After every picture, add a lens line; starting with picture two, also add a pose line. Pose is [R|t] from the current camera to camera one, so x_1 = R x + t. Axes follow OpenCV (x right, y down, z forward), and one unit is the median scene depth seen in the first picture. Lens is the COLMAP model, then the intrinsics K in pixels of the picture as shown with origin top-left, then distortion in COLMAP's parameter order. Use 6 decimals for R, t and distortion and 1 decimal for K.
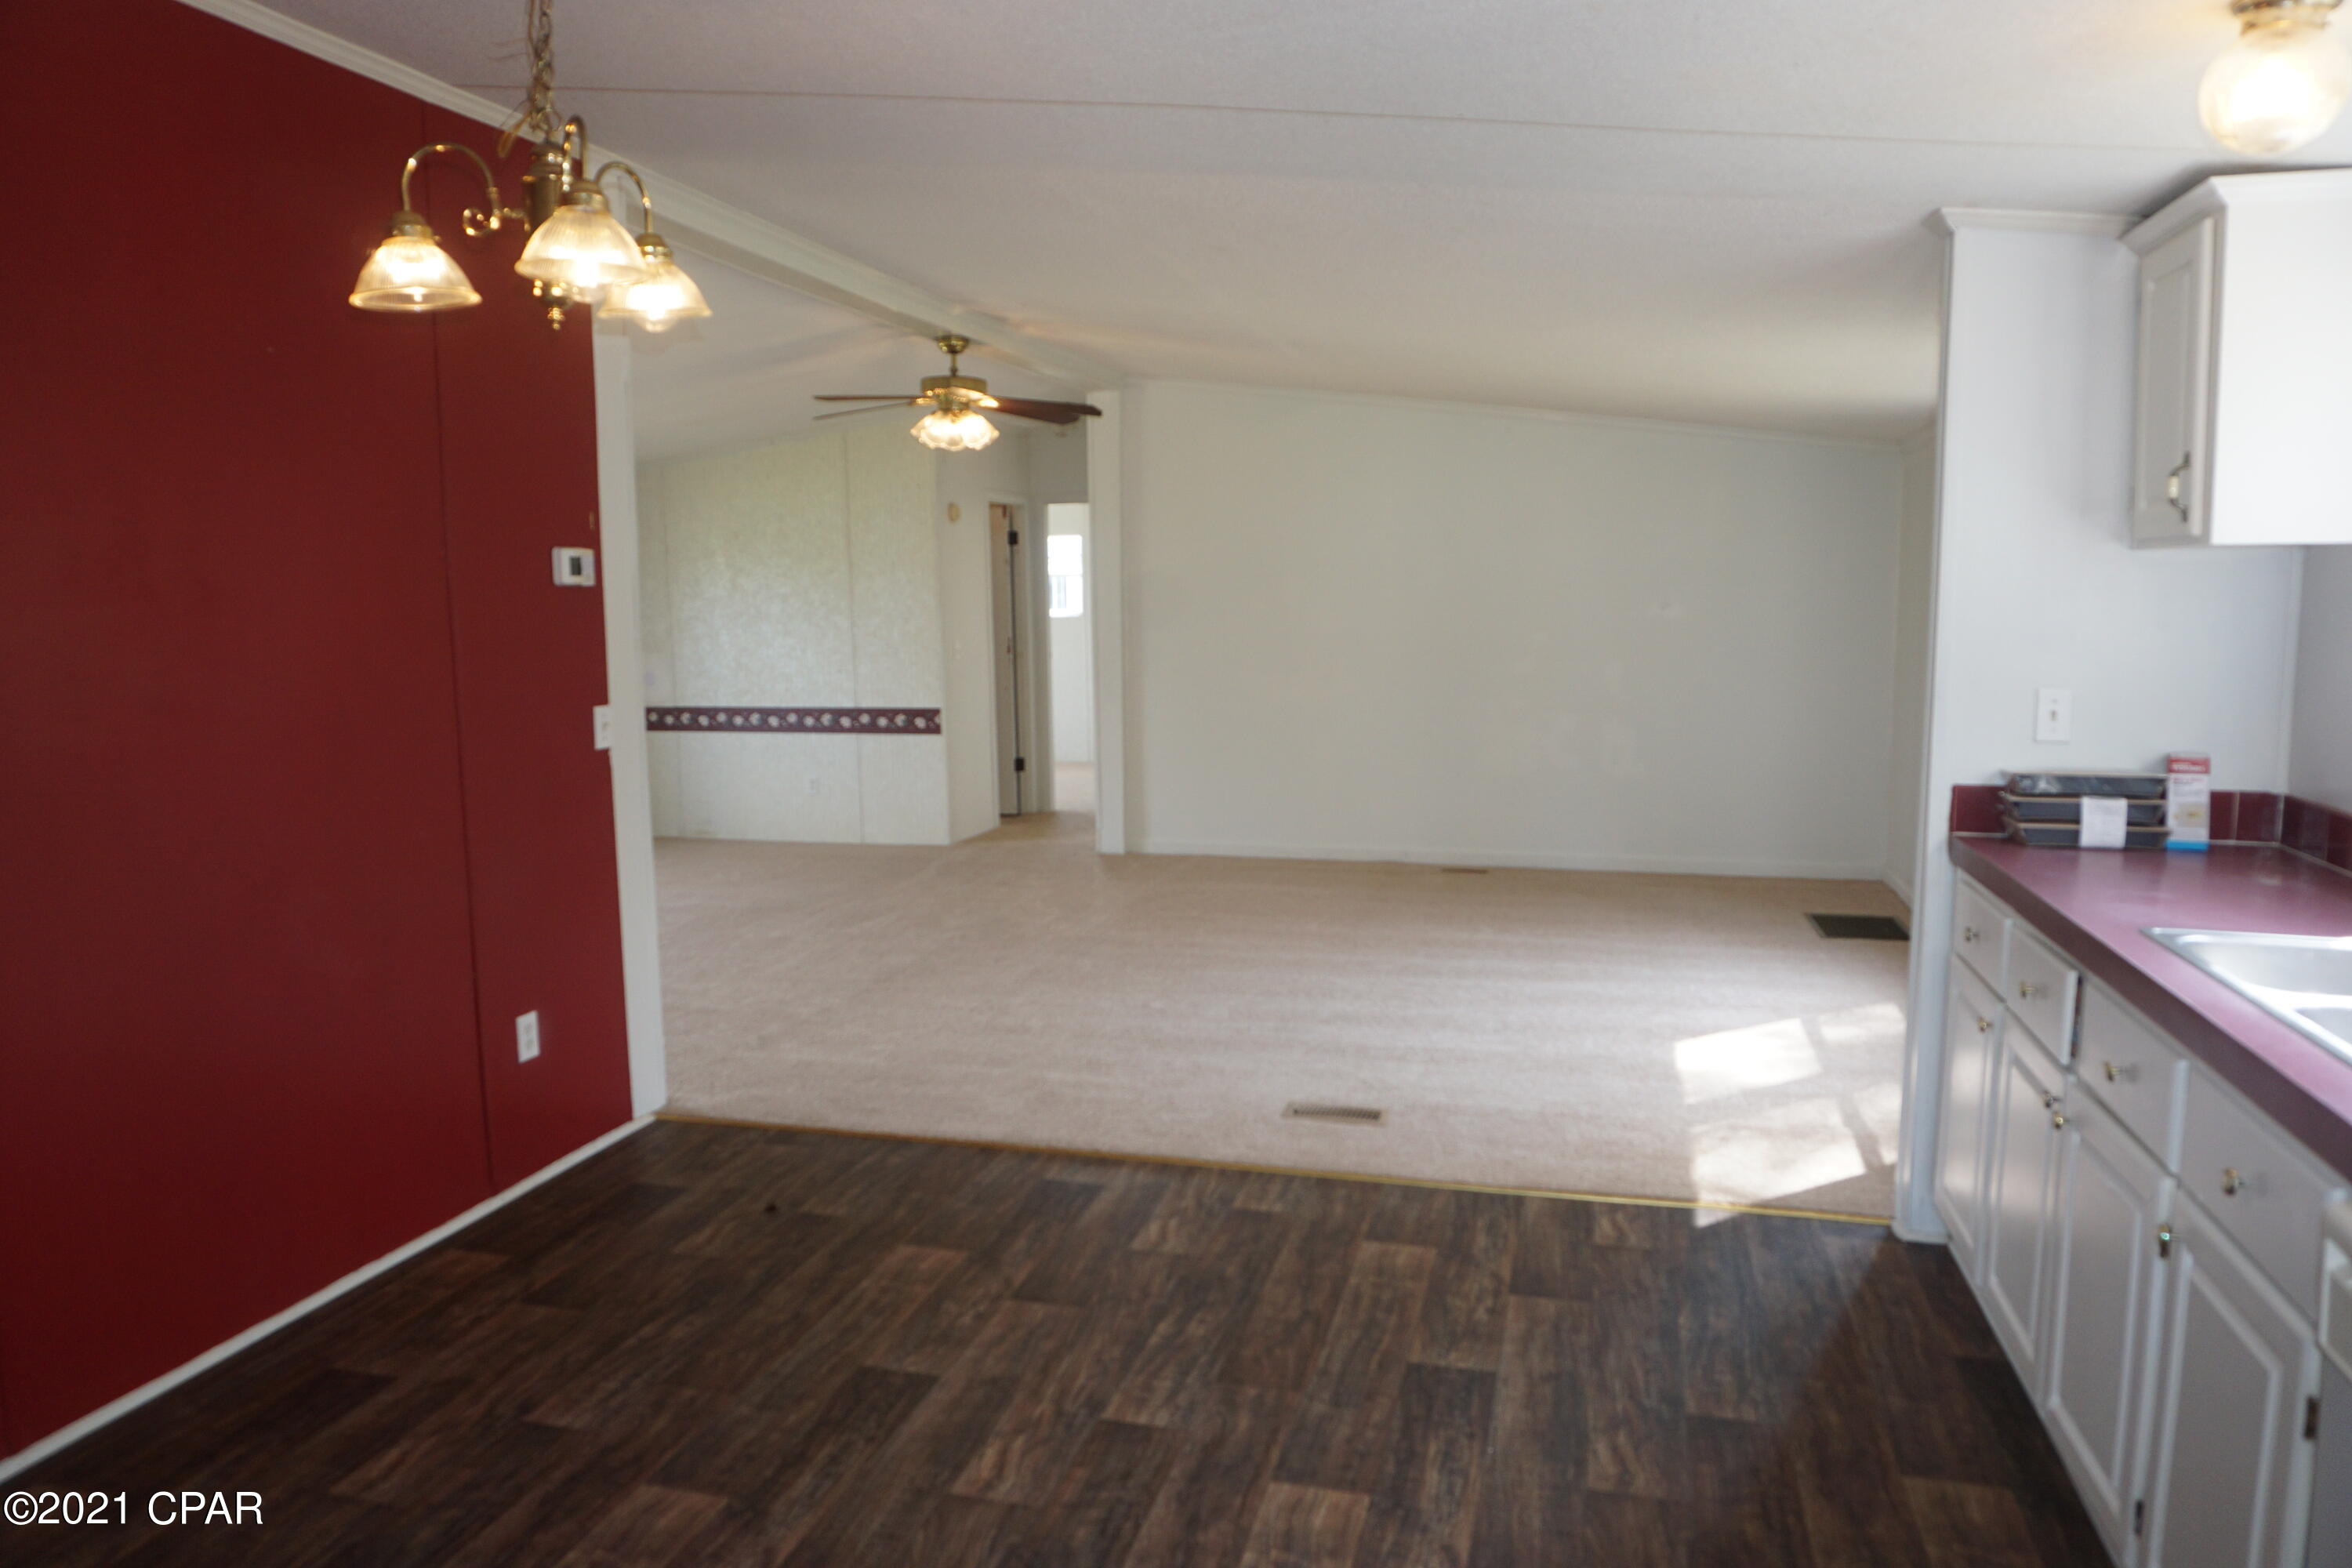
lens RADIAL K [[1587.2, 0, 1174.0], [0, 1587.2, 797.5], [0, 0, 1]] dist [-0.050279, 0.019856]
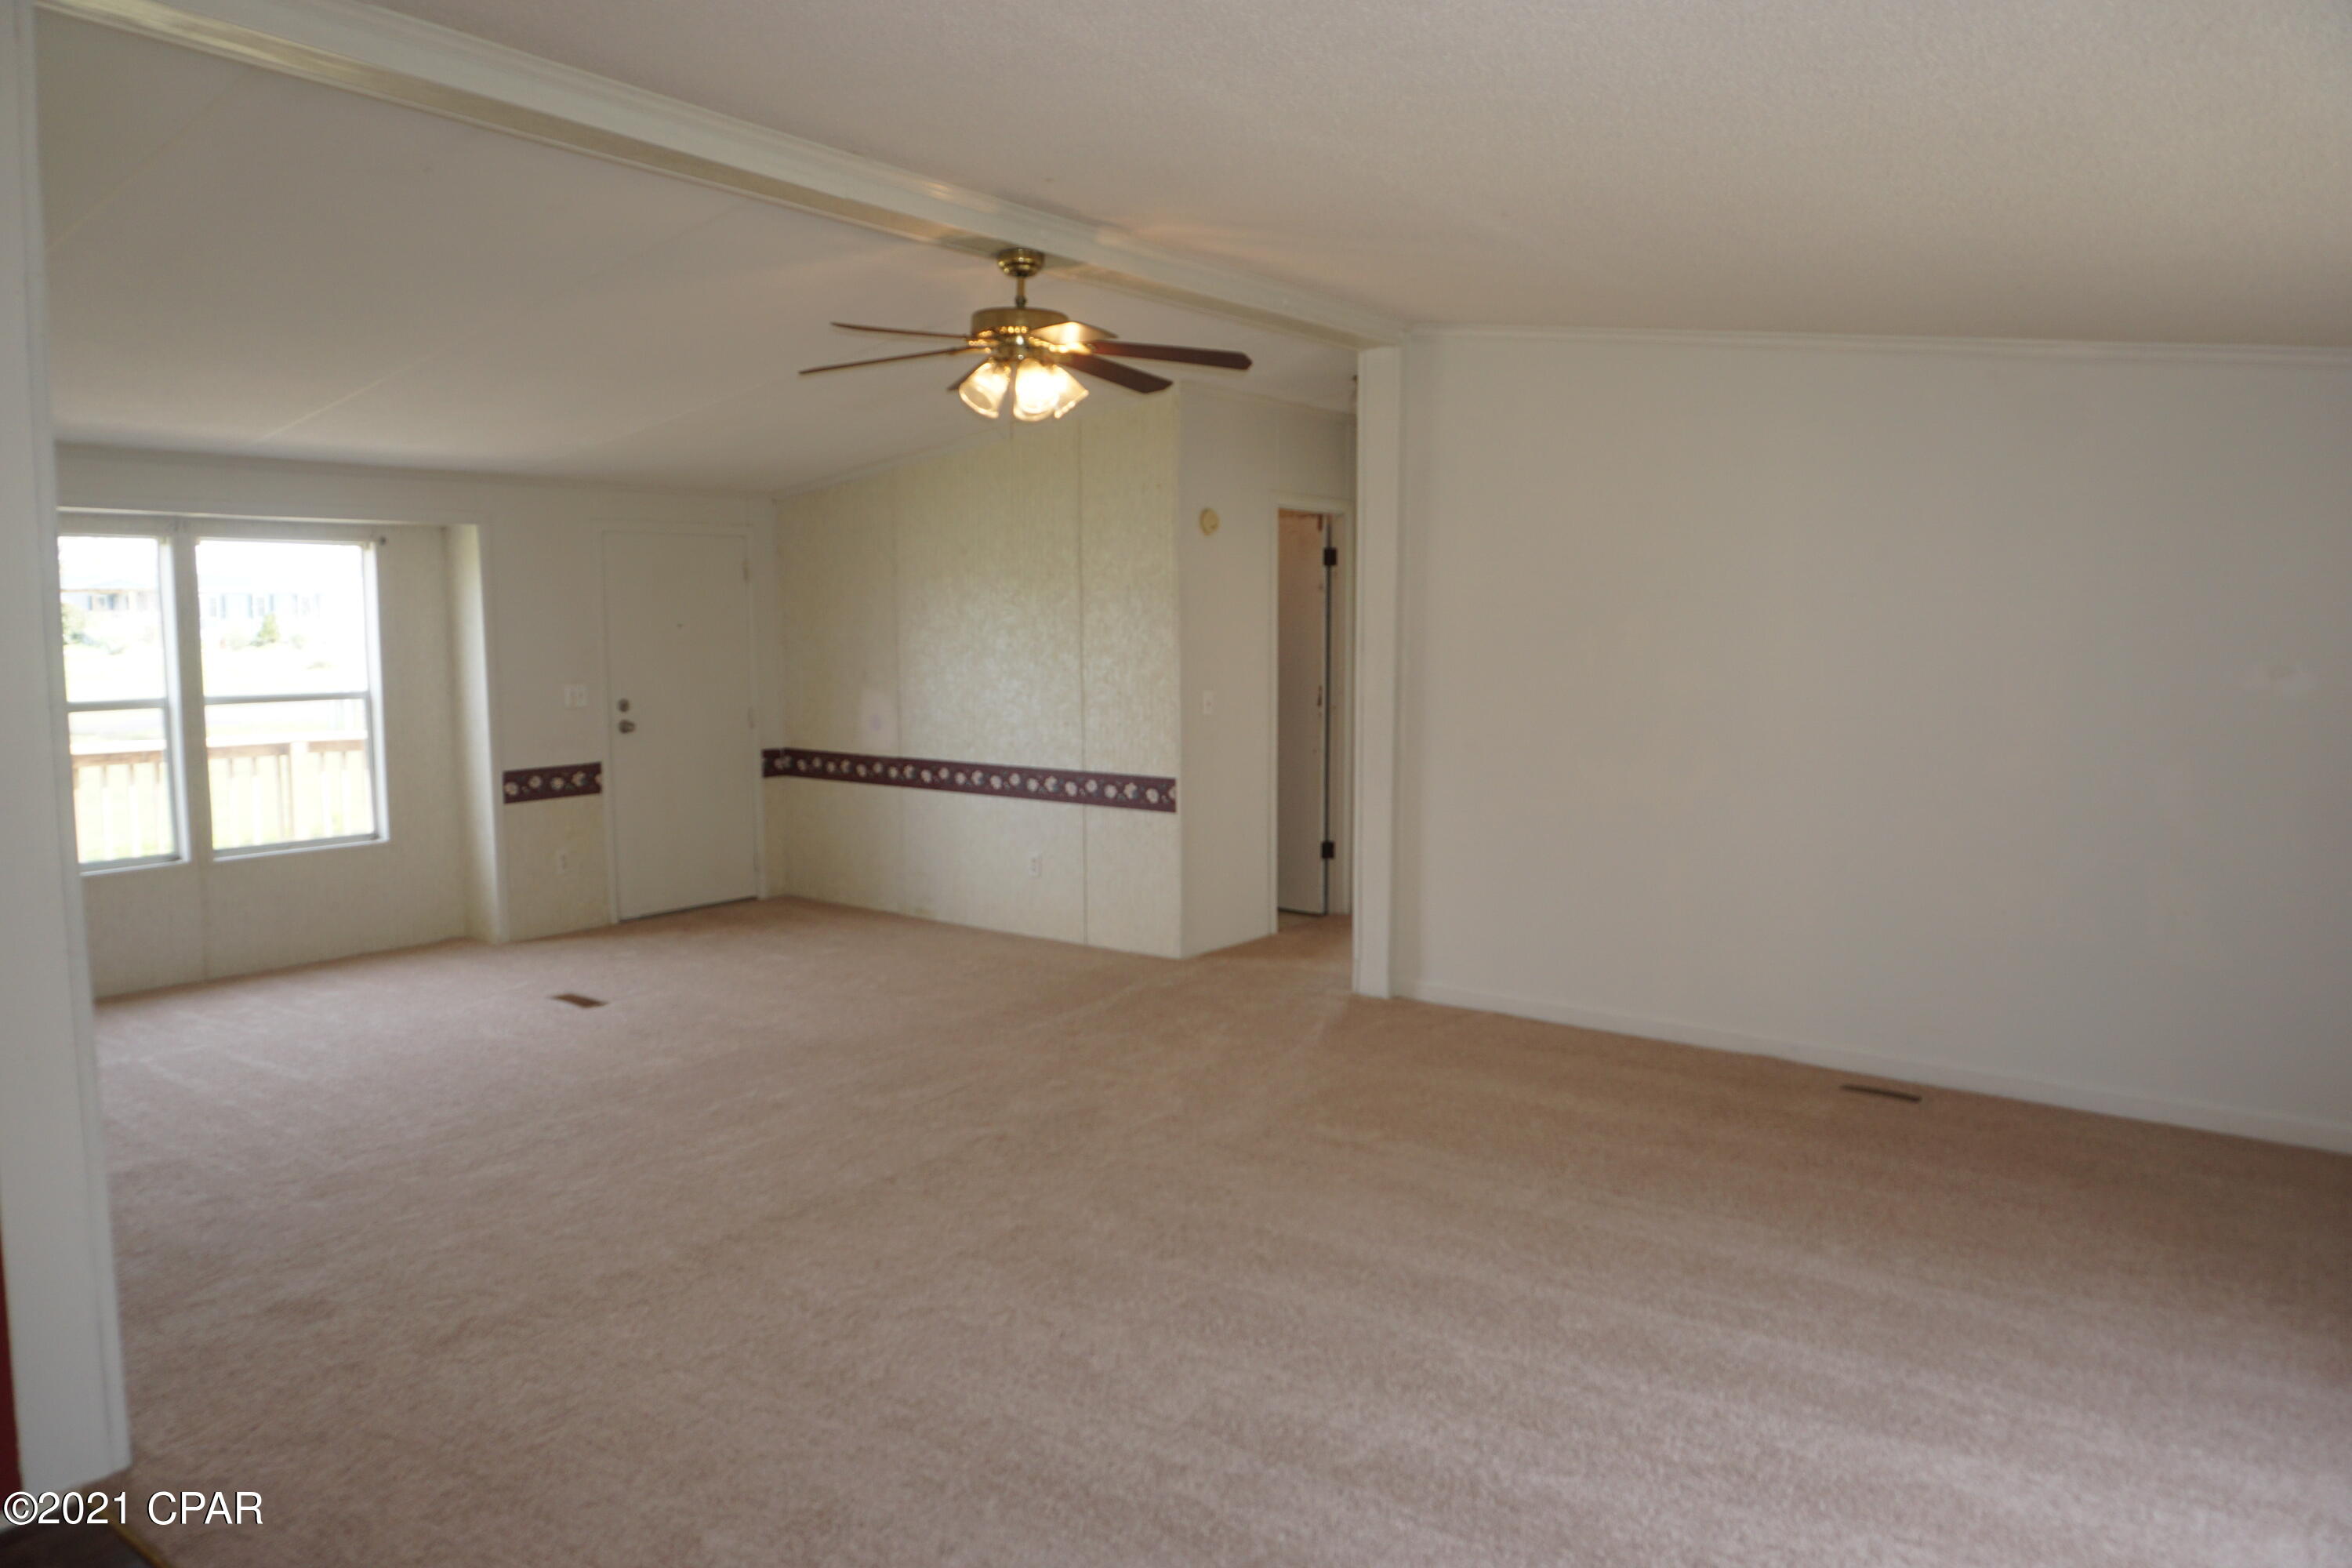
lens RADIAL K [[1587.2, 0, 1173.3], [0, 1587.2, 777.8], [0, 0, 1]] dist [-0.050279, 0.019856]
pose [[0.928659, 0.051386, -0.367357, 0.129441], [-0.062502, 0.997875, -0.018418, -0.042322], [0.365630, 0.040065, 0.929898, 0.291632]]
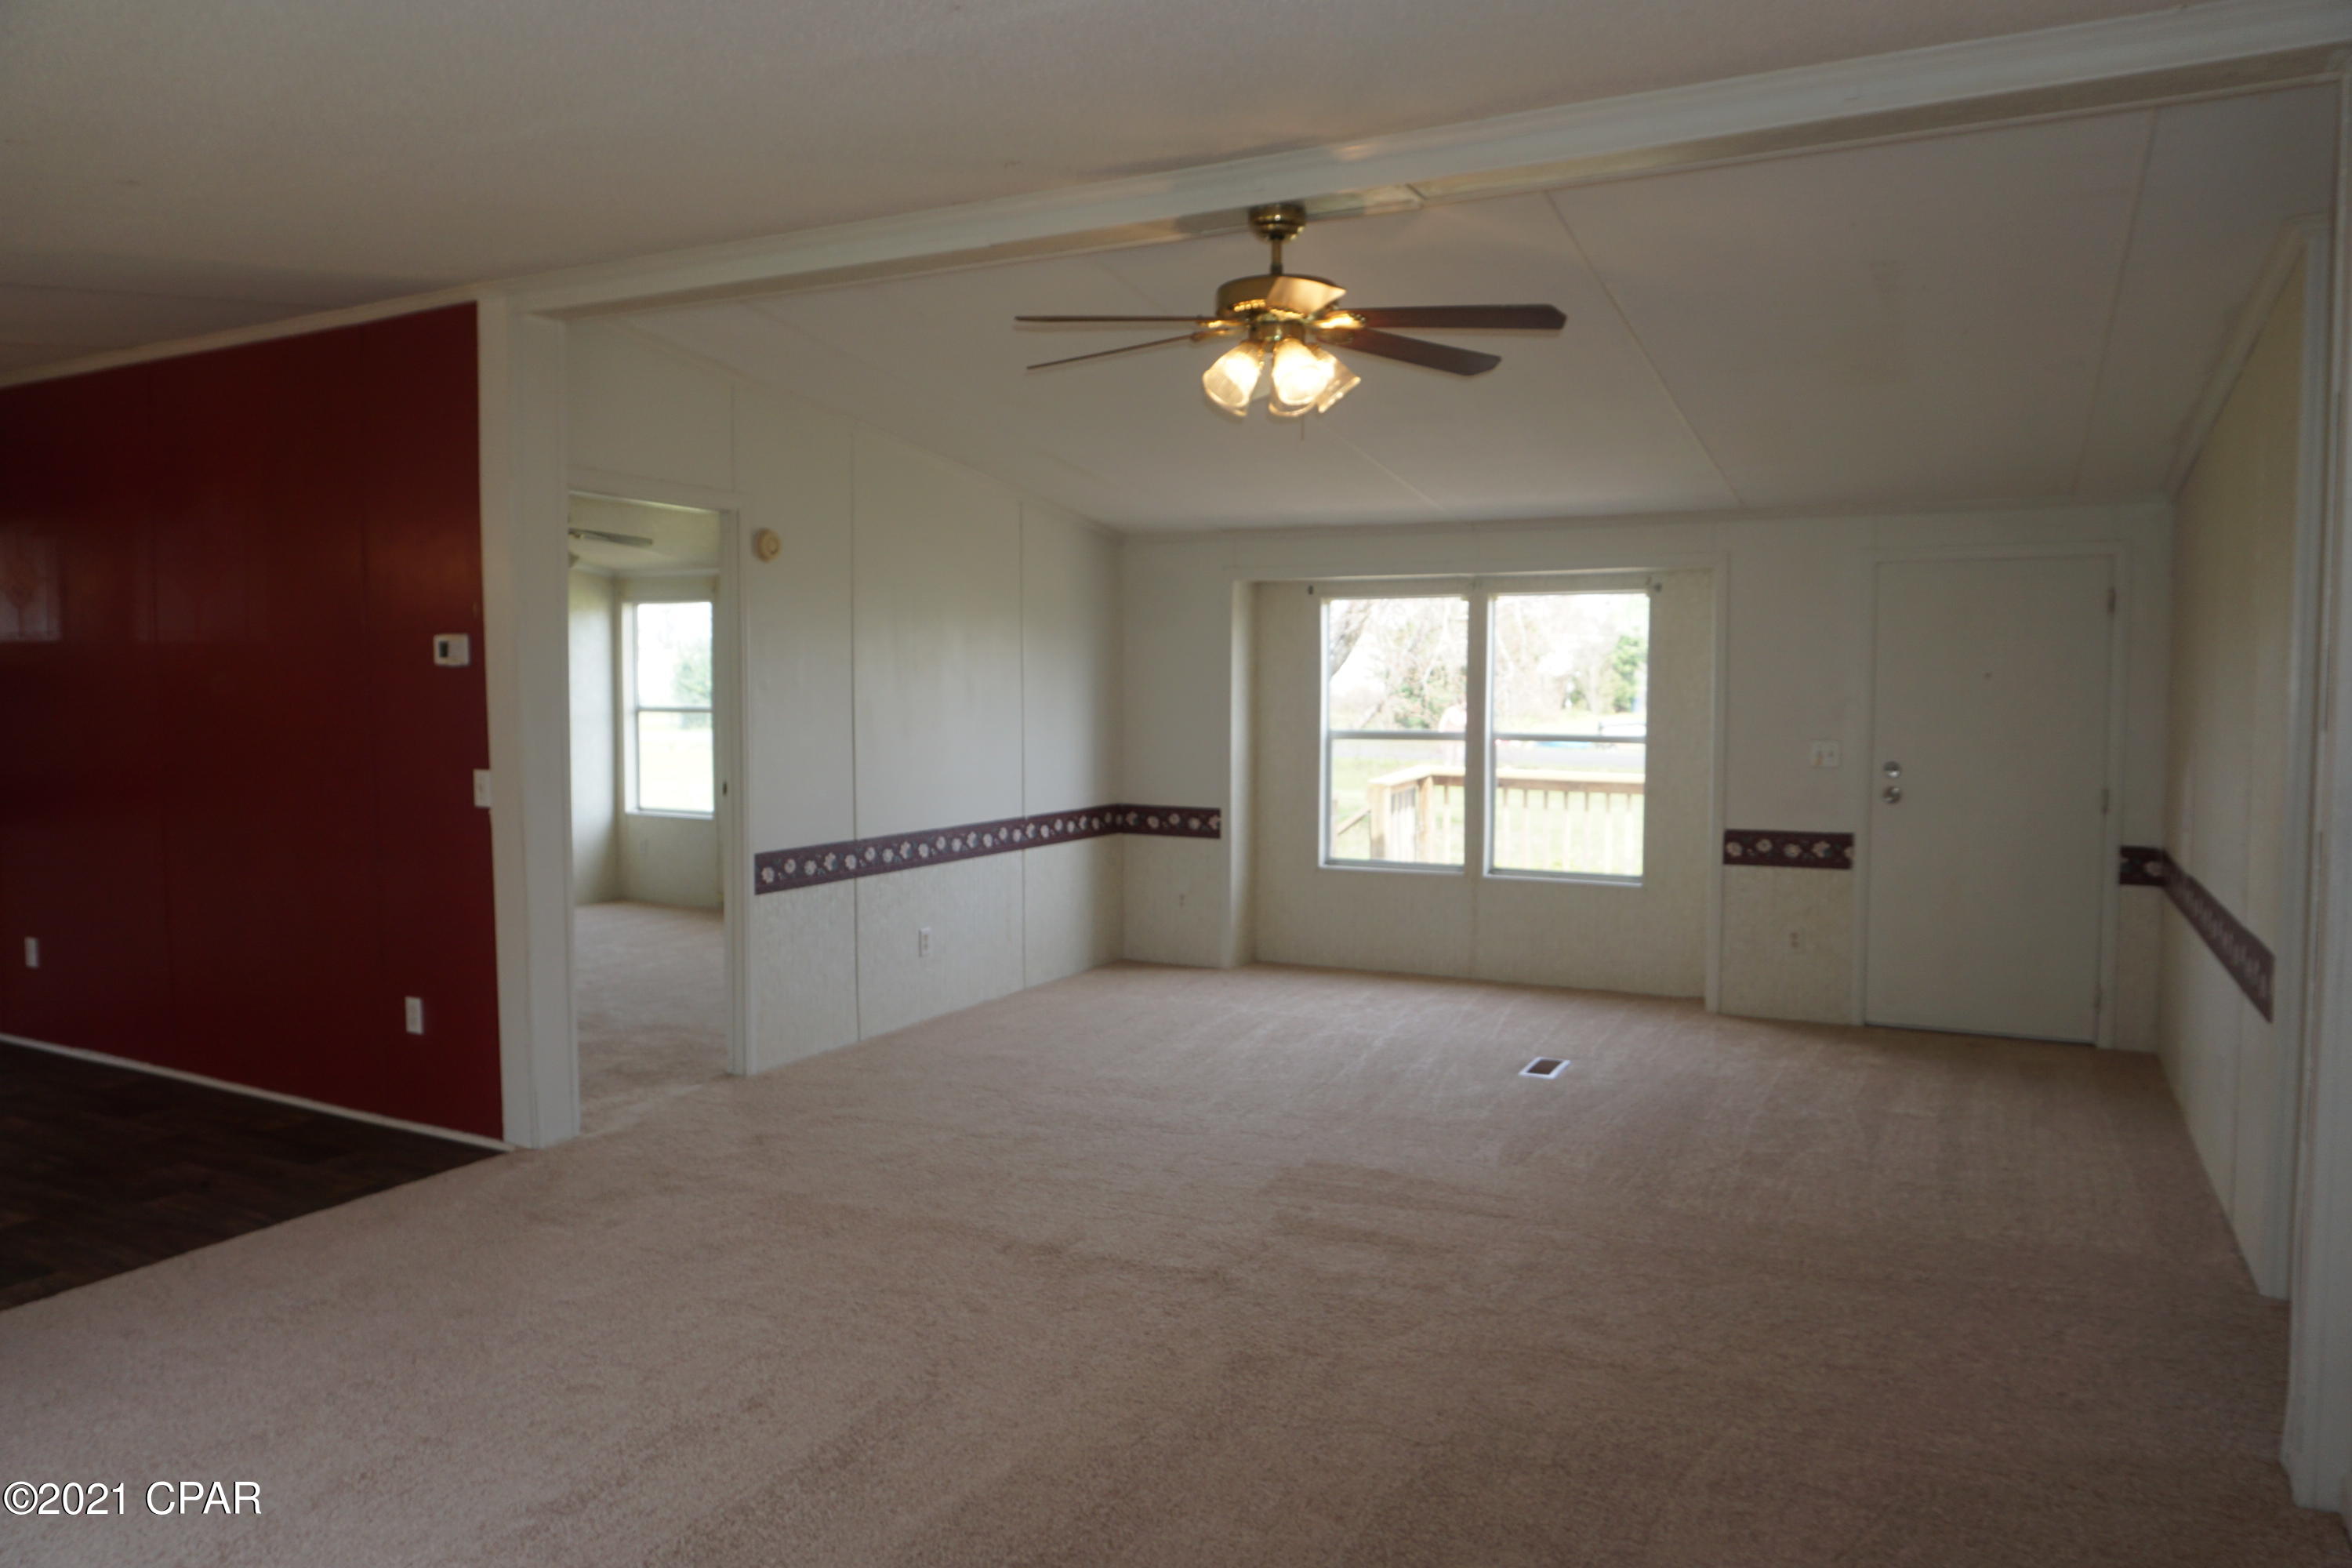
lens RADIAL K [[1587.2, 0, 1169.3], [0, 1587.2, 769.7], [0, 0, 1]] dist [-0.050279, 0.019856]
pose [[-0.224643, 0.076747, -0.971414, 0.293433], [-0.123156, 0.986664, 0.106432, -0.111363], [0.966627, 0.143544, -0.212195, 0.794986]]
